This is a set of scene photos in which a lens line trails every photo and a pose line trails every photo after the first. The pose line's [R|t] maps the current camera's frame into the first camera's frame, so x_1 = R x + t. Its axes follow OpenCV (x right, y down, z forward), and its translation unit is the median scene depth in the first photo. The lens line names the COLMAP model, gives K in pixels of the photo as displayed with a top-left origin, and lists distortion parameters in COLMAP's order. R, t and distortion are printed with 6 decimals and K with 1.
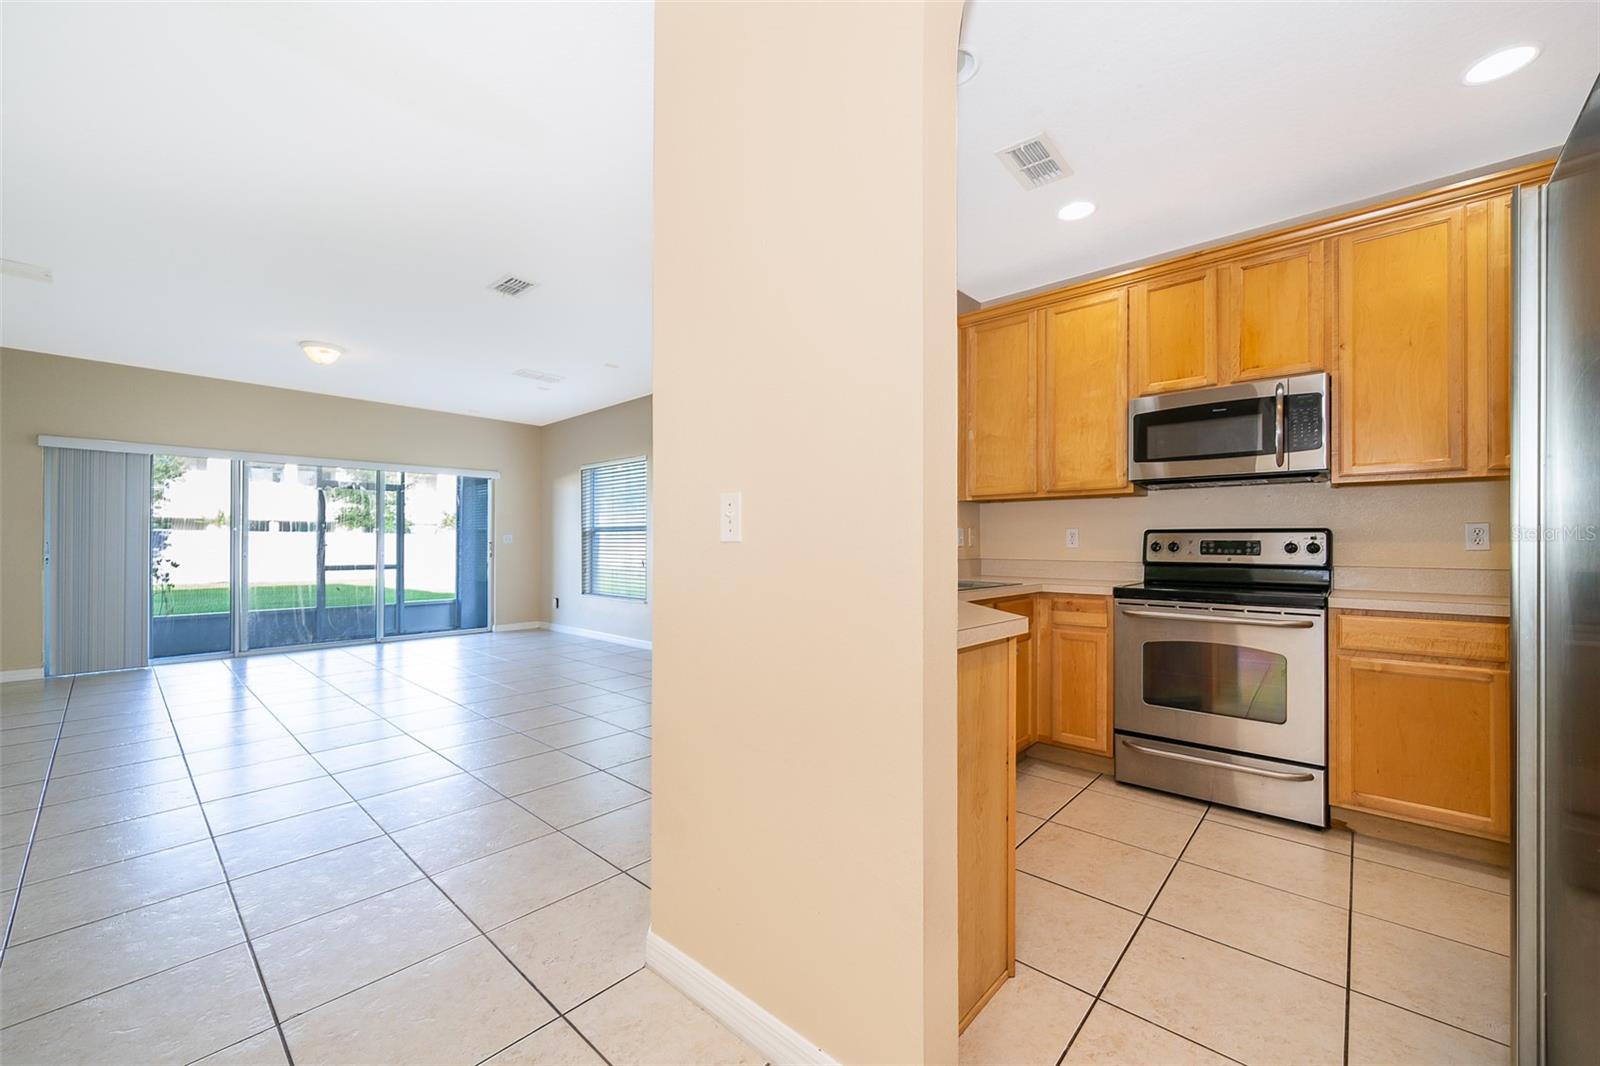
lens RADIAL K [[634.0, 0, 818.8], [0, 634.0, 539.3], [0, 0, 1]] dist [-0.000985, -0.000232]
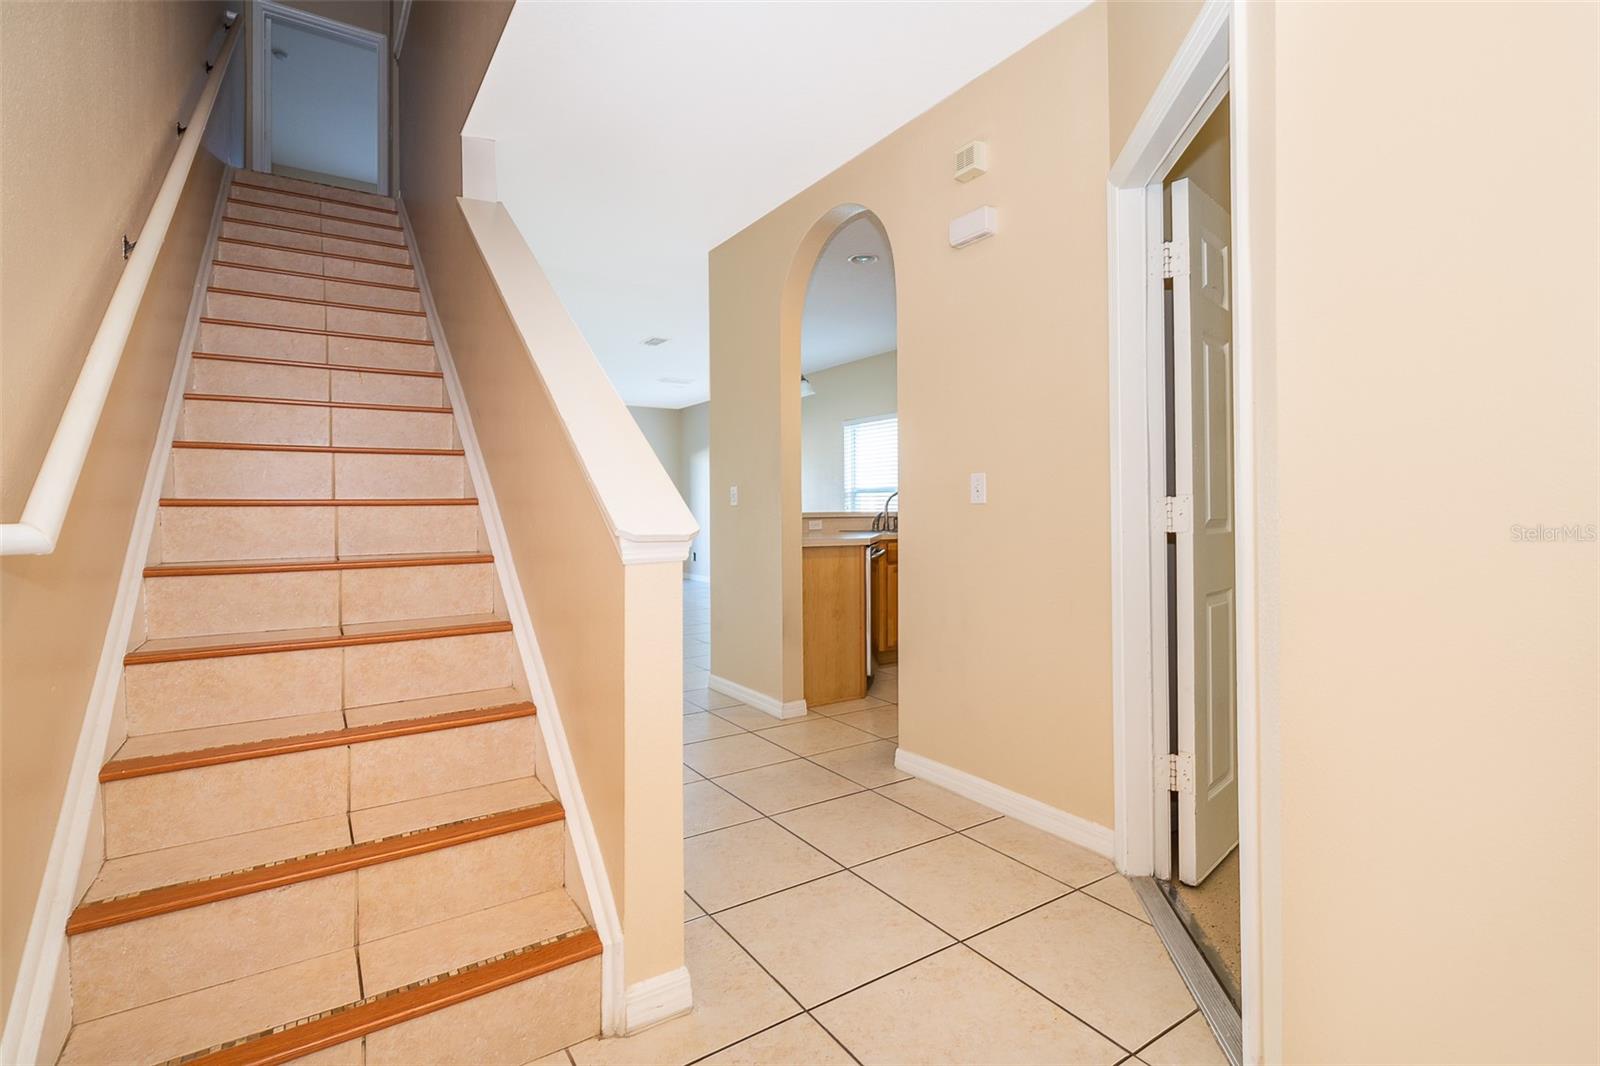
lens RADIAL K [[758.8, 0, 800.0], [0, 758.8, 533.0], [0, 0, 1]] dist [0.001663, 0.000288]
pose [[0.962167, 0.000011, -0.272460, 0.428622], [0.012229, 0.998990, 0.043226, -0.010179], [0.272185, -0.044922, 0.961196, -0.831365]]
